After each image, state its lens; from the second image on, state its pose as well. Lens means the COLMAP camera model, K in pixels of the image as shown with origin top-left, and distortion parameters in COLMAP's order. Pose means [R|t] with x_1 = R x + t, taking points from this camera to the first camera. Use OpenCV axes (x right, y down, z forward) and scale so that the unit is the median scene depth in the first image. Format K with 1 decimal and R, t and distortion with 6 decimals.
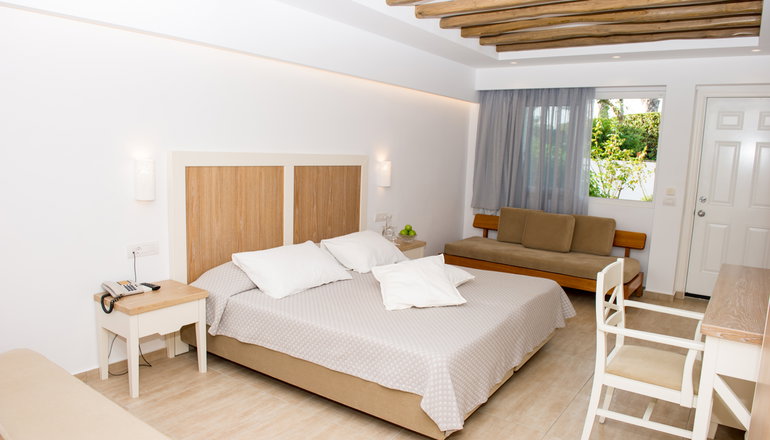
lens RADIAL K [[540.7, 0, 379.8], [0, 540.7, 217.4], [0, 0, 1]] dist [-0.014662, 0.001847]
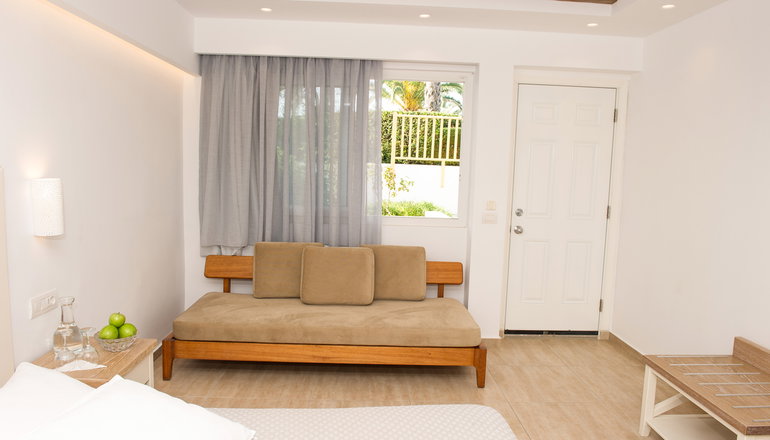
lens RADIAL K [[540.7, 0, 385.1], [0, 540.7, 212.7], [0, 0, 1]] dist [-0.014662, 0.001847]
pose [[0.789212, -0.071815, 0.609908, -0.035250], [0.082014, 0.996568, 0.011219, -0.050868], [-0.608620, 0.041167, 0.792393, 0.433659]]
